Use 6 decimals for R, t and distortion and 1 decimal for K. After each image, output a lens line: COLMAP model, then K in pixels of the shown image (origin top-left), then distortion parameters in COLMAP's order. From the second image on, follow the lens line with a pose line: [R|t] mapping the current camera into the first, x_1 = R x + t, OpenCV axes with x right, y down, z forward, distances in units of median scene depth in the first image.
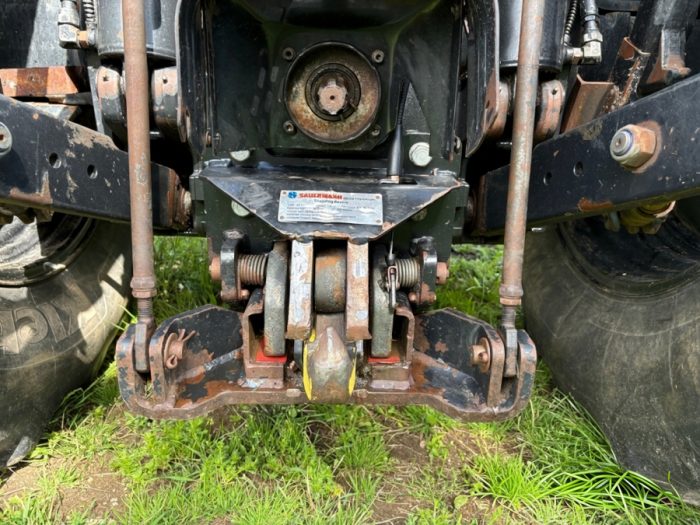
lens RADIAL K [[527.7, 0, 341.9], [0, 527.7, 259.5], [0, 0, 1]] dist [0.035064, -0.004943]
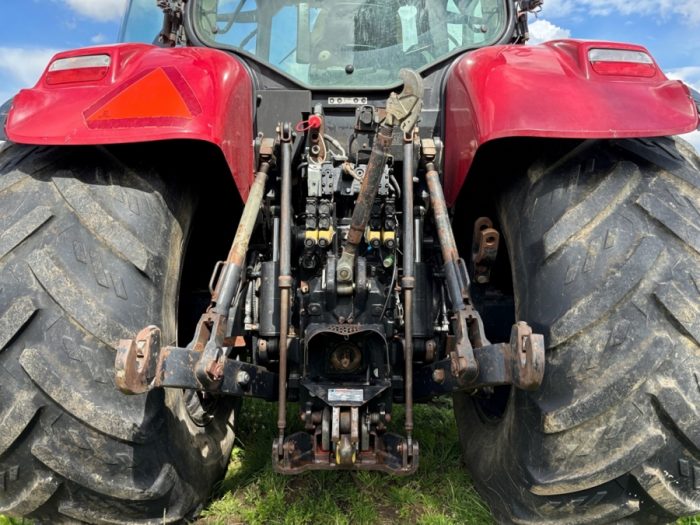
lens RADIAL K [[527.7, 0, 341.9], [0, 527.7, 259.5], [0, 0, 1]] dist [0.035064, -0.004943]
pose [[0.999177, -0.021002, -0.034689, 0.071576], [0.011210, 0.965155, -0.261439, -0.052677], [0.038971, 0.260835, 0.964597, -1.891110]]
